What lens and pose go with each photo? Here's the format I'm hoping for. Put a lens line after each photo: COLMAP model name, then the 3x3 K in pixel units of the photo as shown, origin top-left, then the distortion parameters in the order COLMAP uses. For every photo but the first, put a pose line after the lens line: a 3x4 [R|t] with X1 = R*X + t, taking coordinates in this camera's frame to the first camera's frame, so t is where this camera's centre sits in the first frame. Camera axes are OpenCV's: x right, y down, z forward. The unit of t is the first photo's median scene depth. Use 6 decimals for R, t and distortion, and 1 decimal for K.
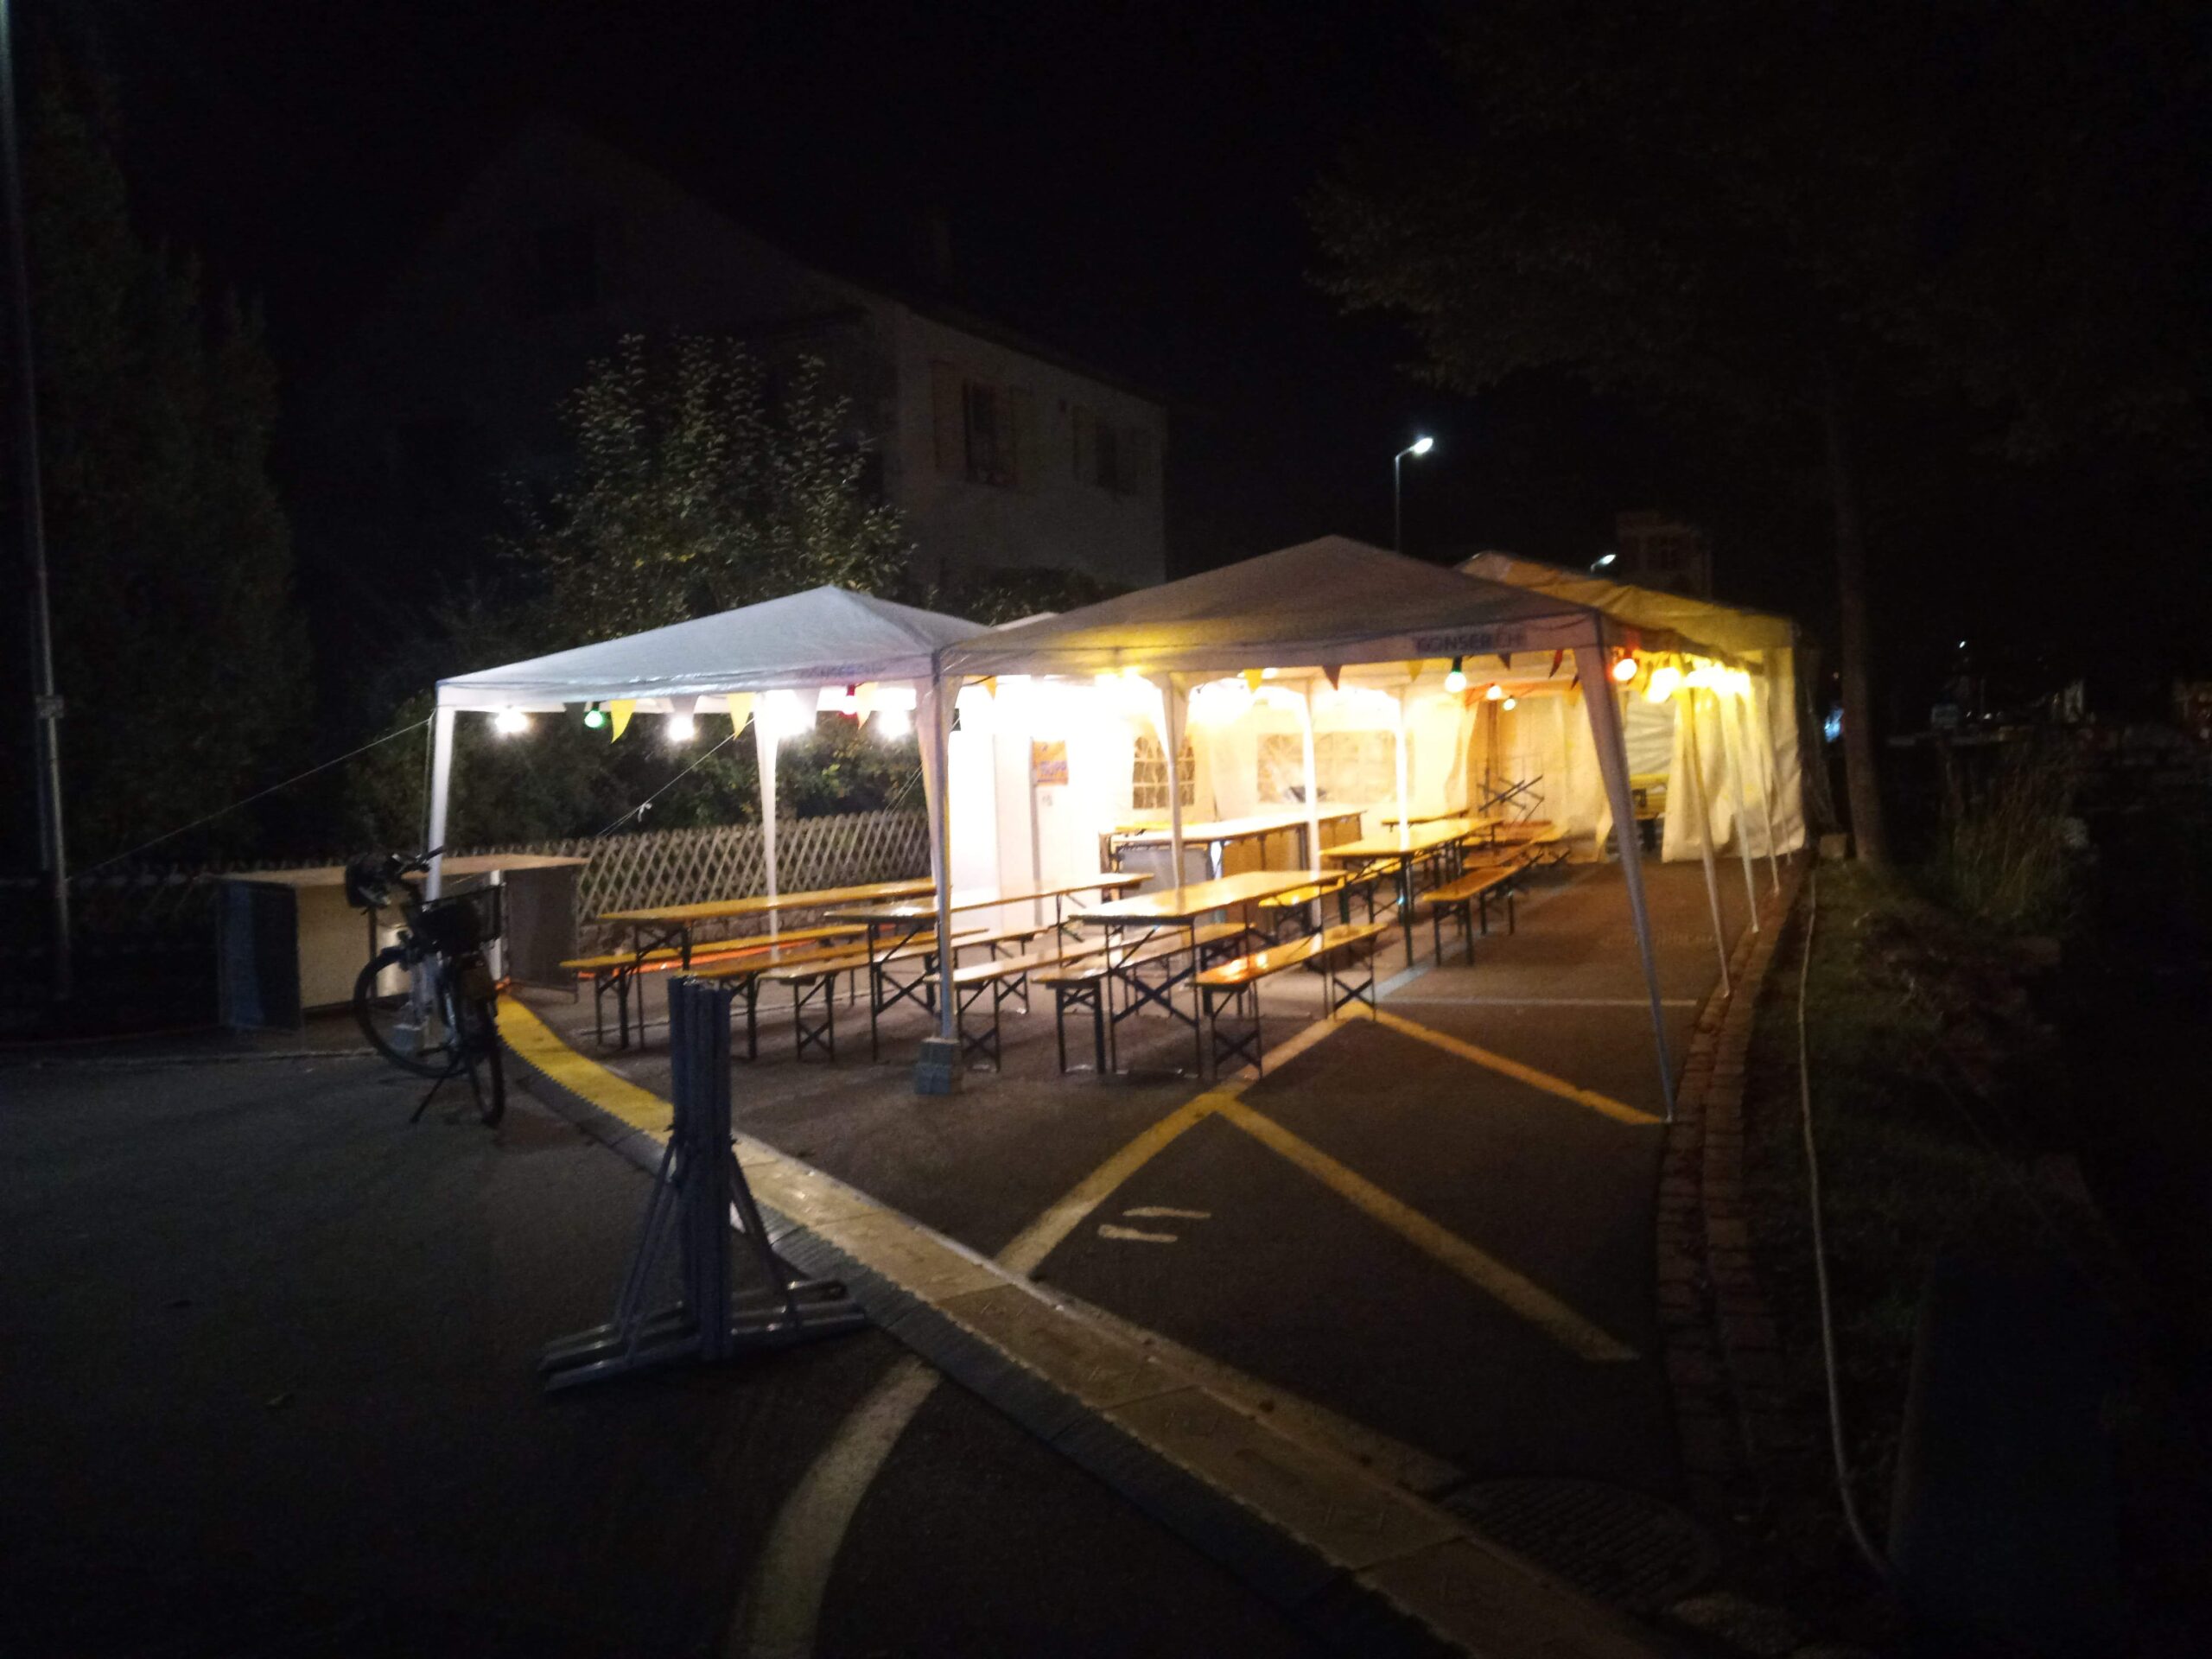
lens RADIAL K [[1736.6, 0, 1116.5], [0, 1736.6, 806.8], [0, 0, 1]] dist [0.054759, -0.133698]
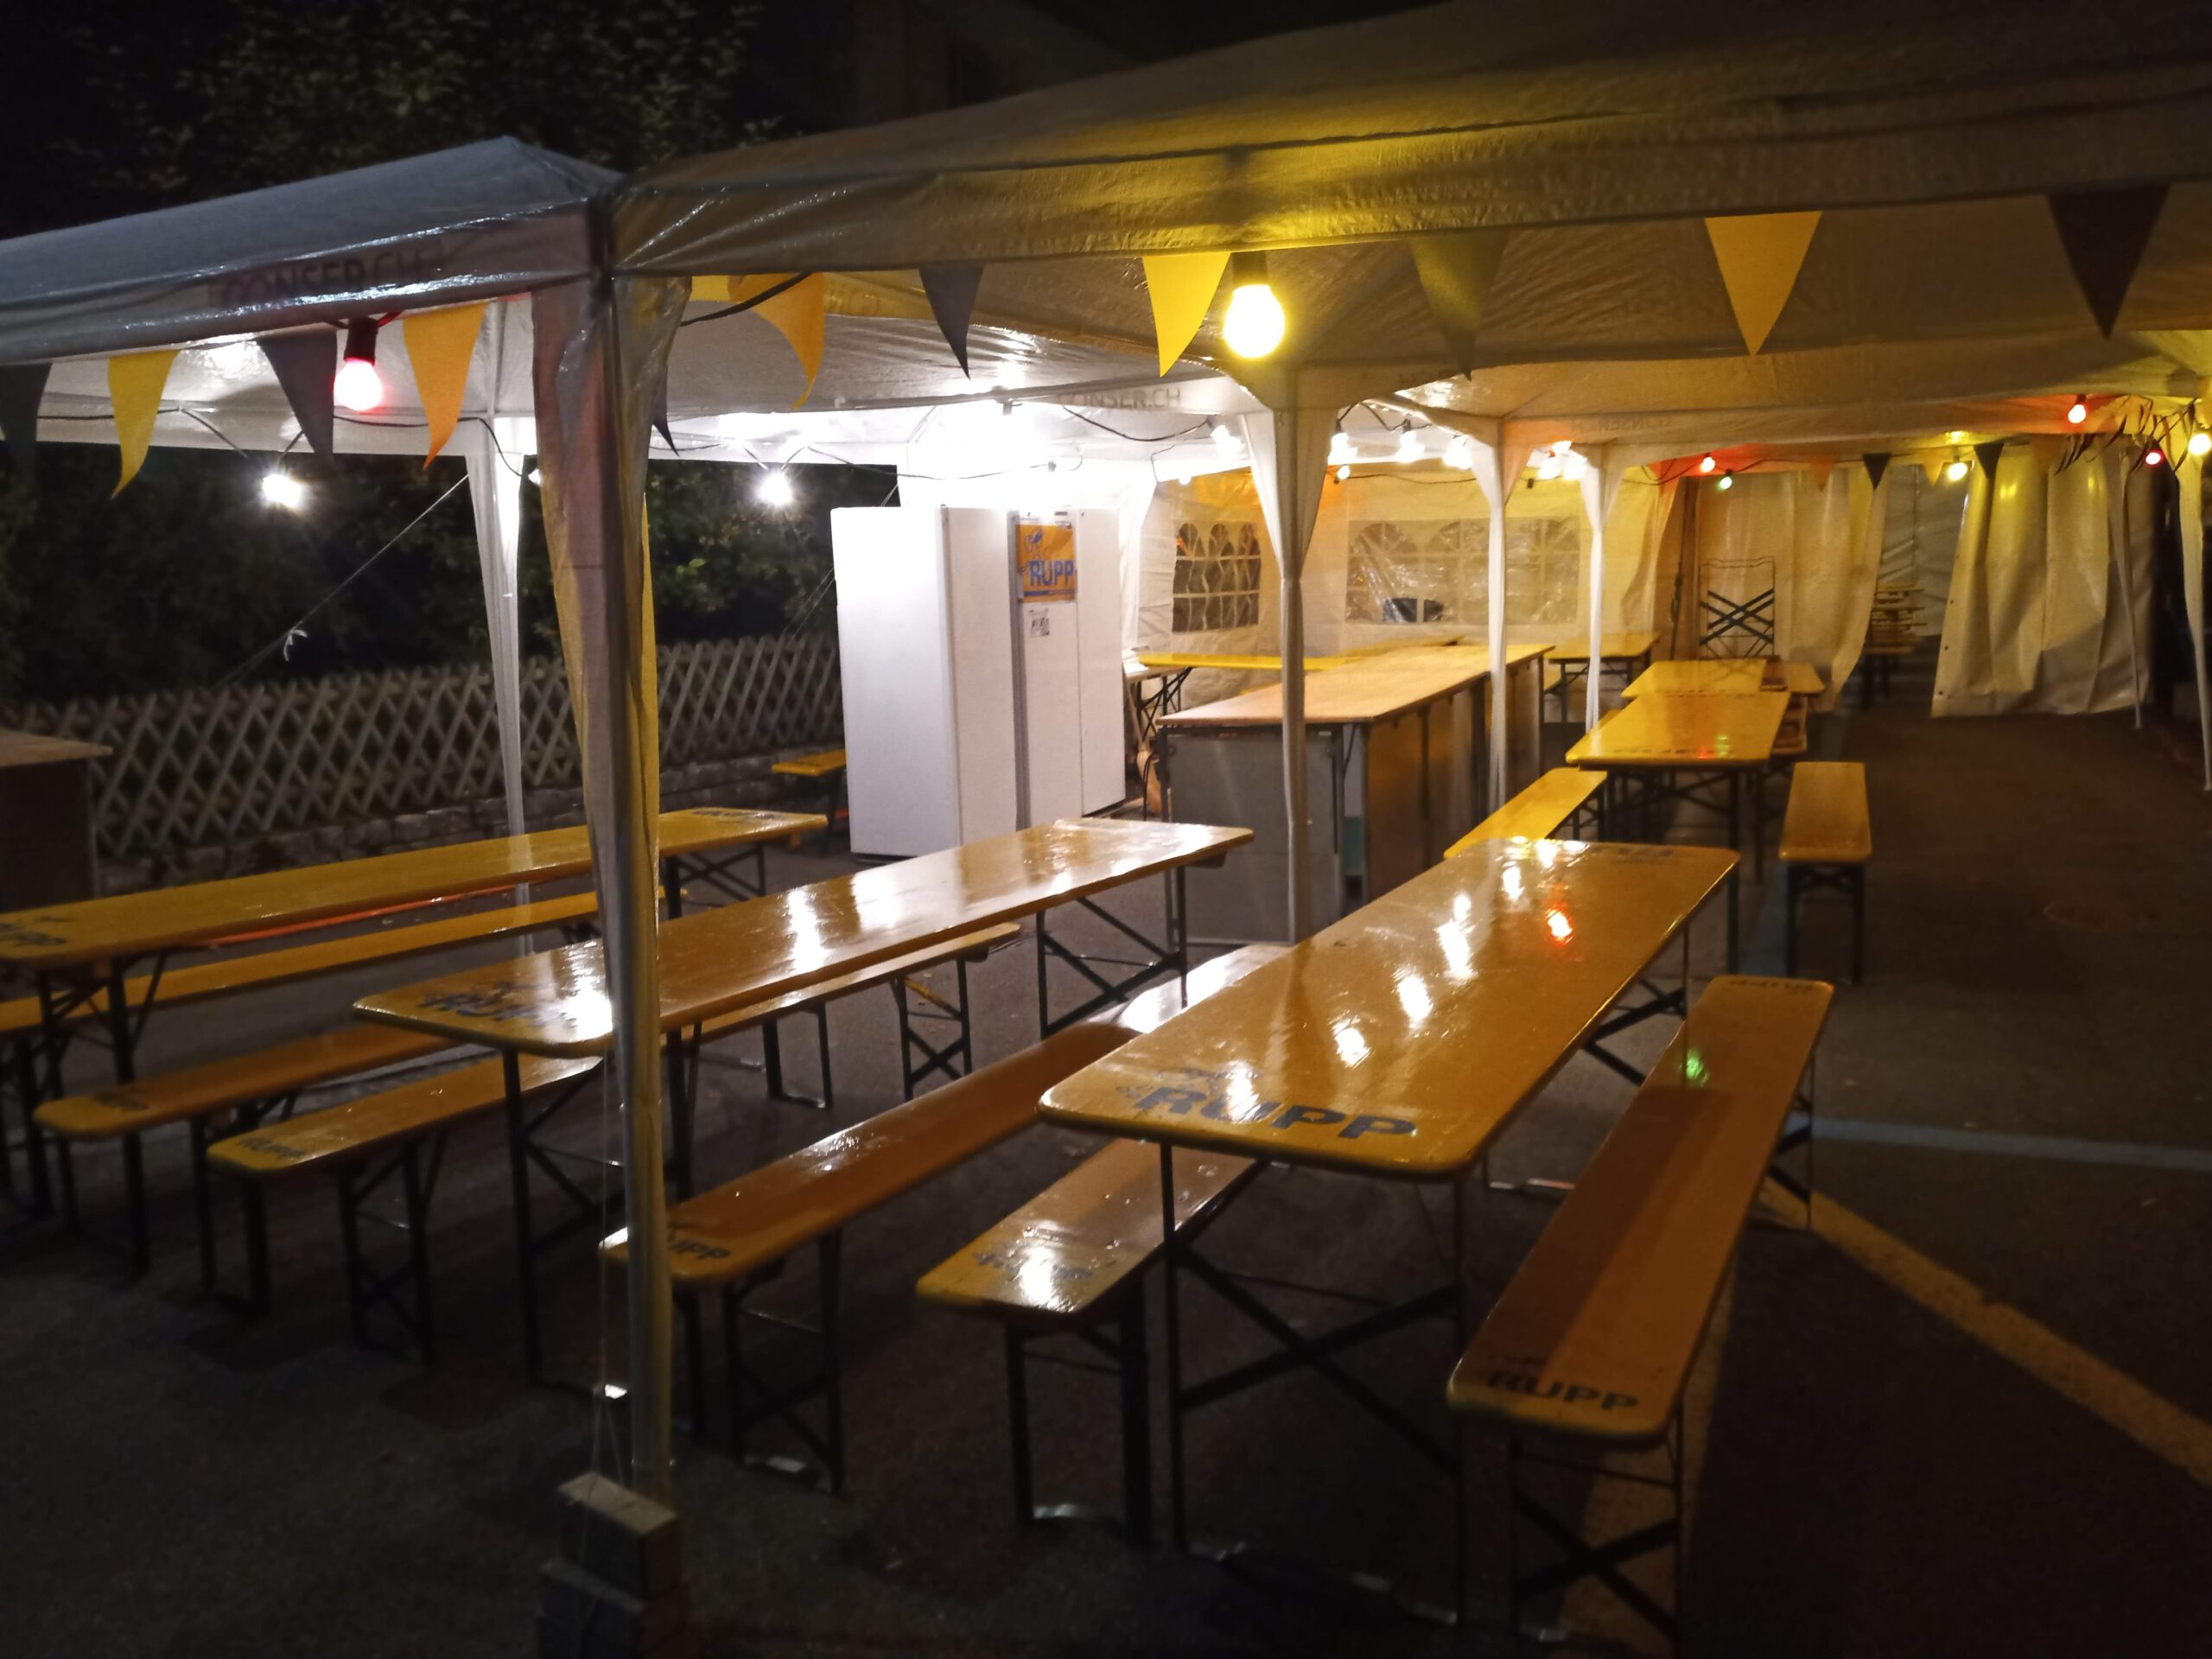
lens RADIAL K [[1731.9, 0, 1104.7], [0, 1731.9, 819.6], [0, 0, 1]] dist [0.064624, -0.140396]
pose [[0.999719, 0.019017, -0.014121, -0.007341], [-0.017082, 0.991832, 0.126404, -0.013038], [0.016409, -0.126128, 0.991878, 0.383295]]
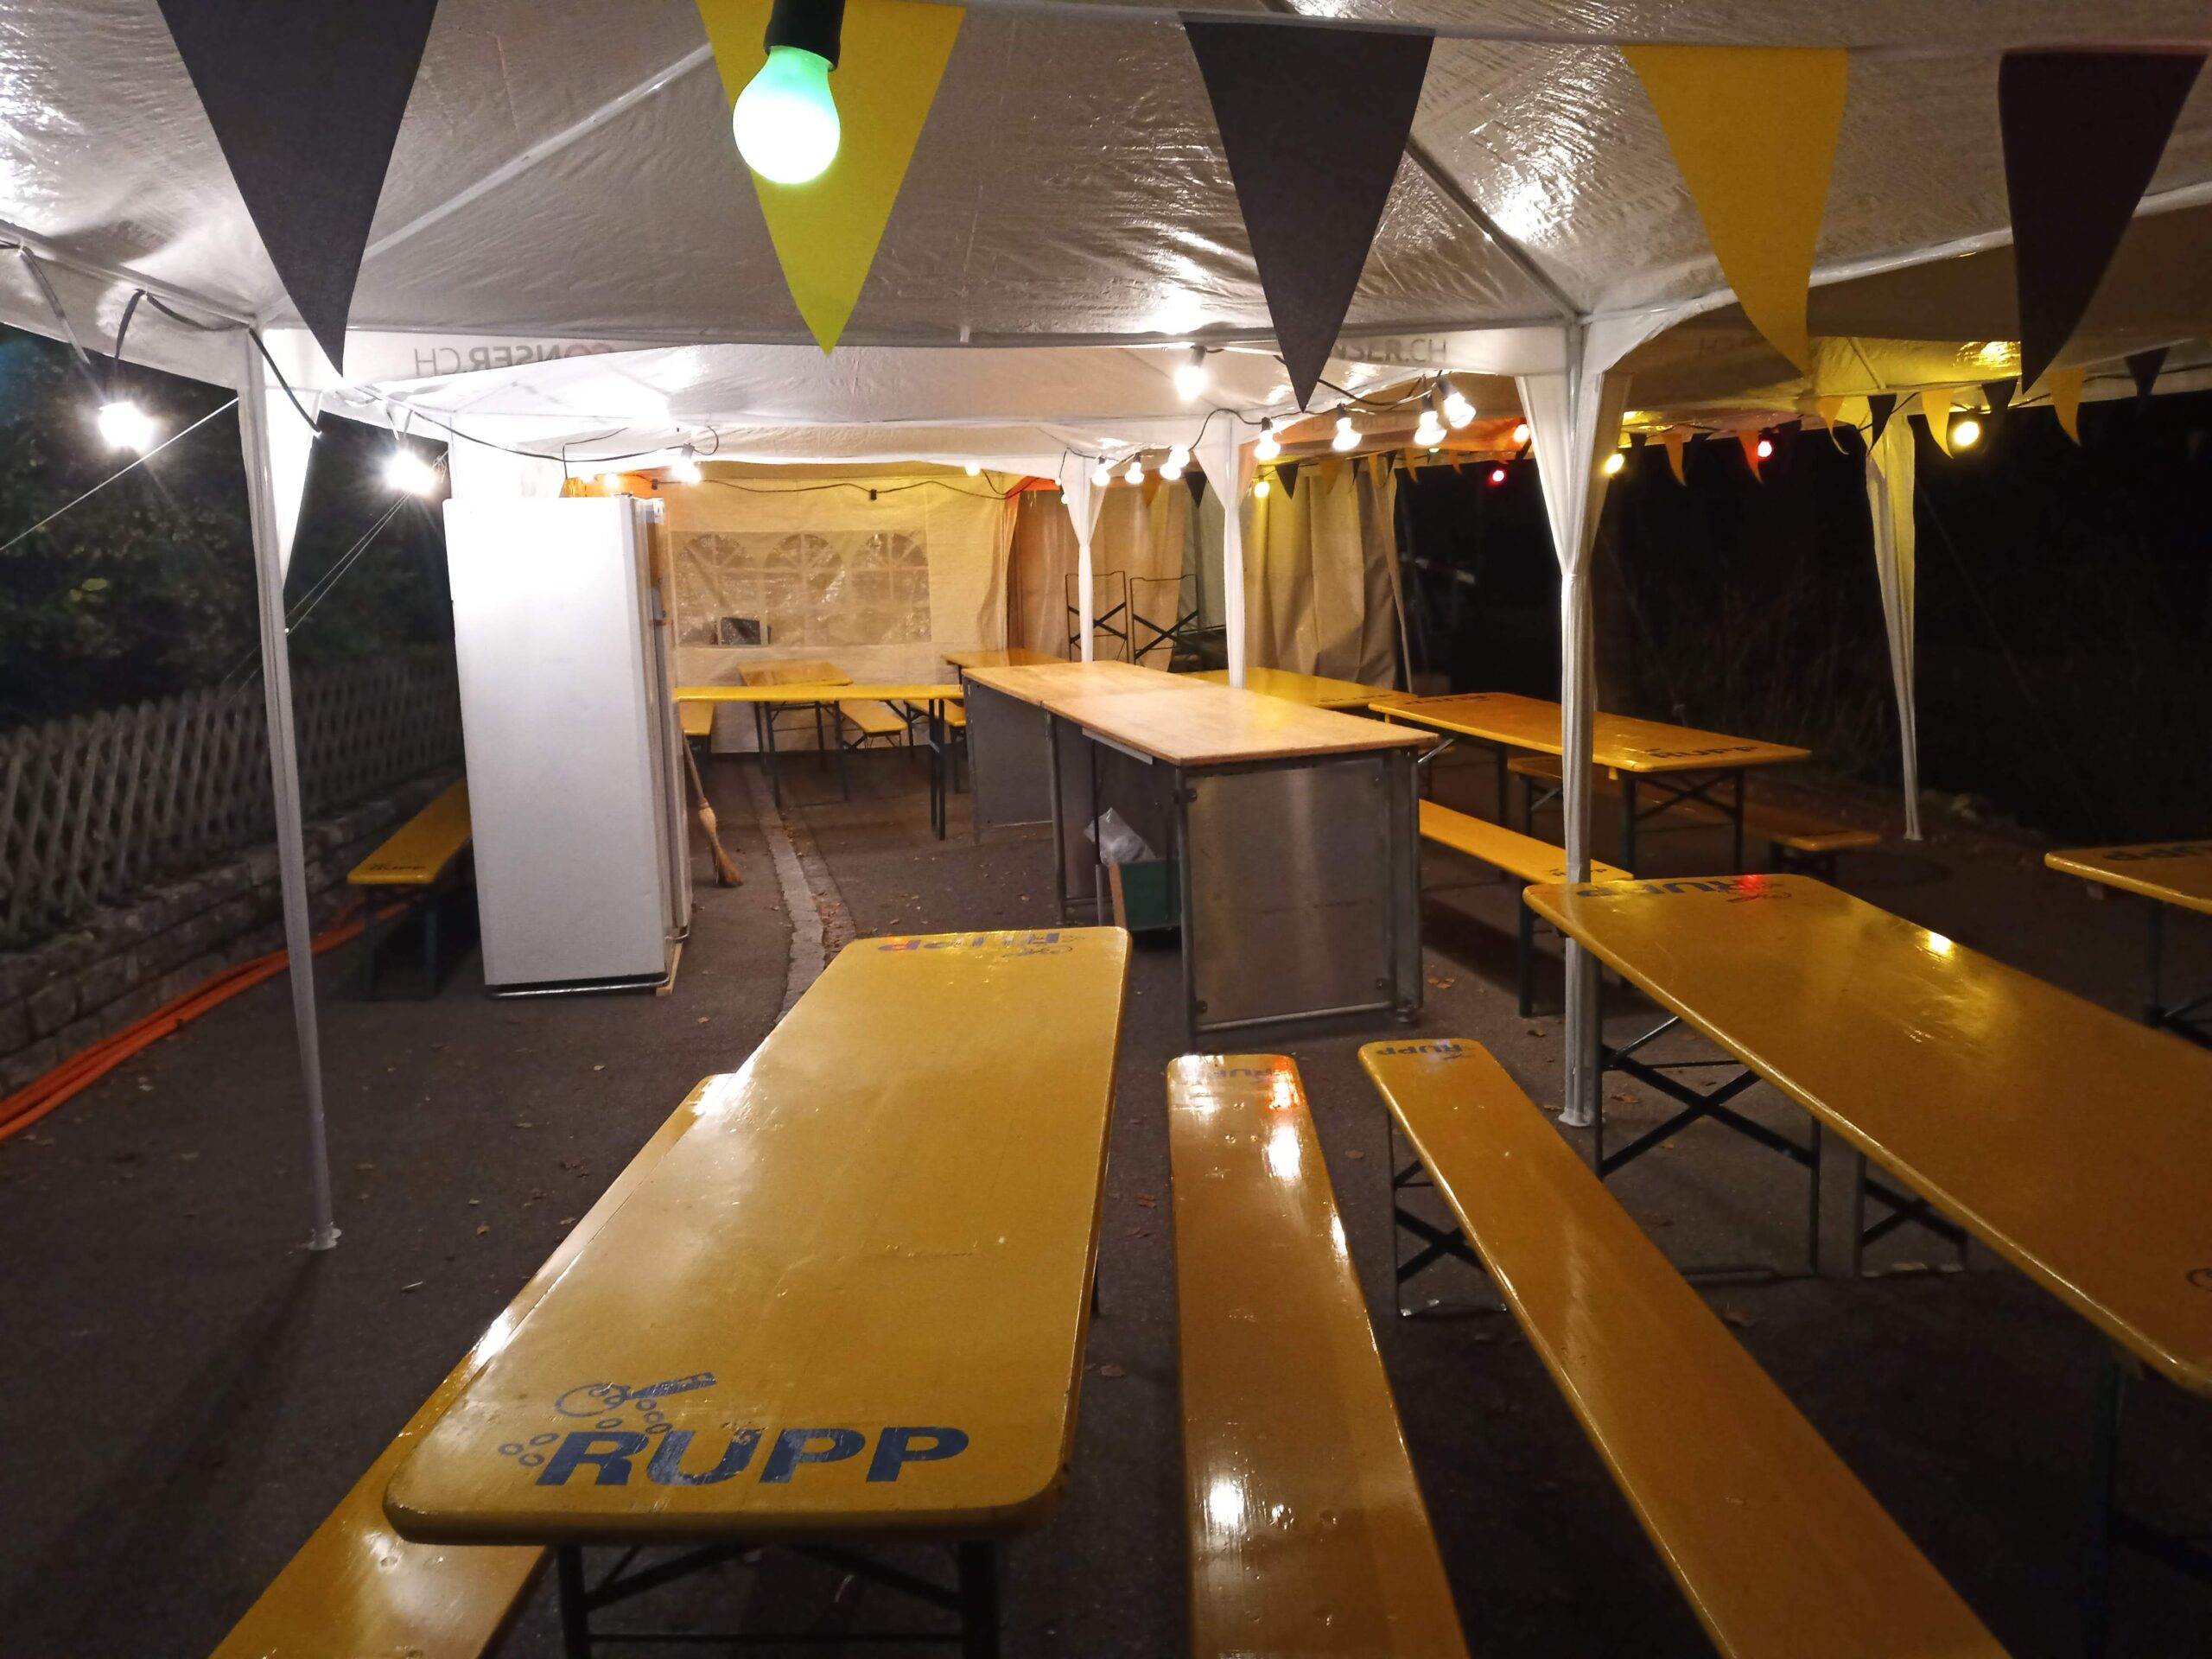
lens RADIAL K [[1731.9, 0, 1104.7], [0, 1731.9, 819.6], [0, 0, 1]] dist [0.064624, -0.140396]
pose [[0.819257, -0.073387, 0.568711, -0.206809], [0.012161, 0.993777, 0.110719, -0.010254], [-0.573297, -0.083791, 0.815052, 0.536894]]
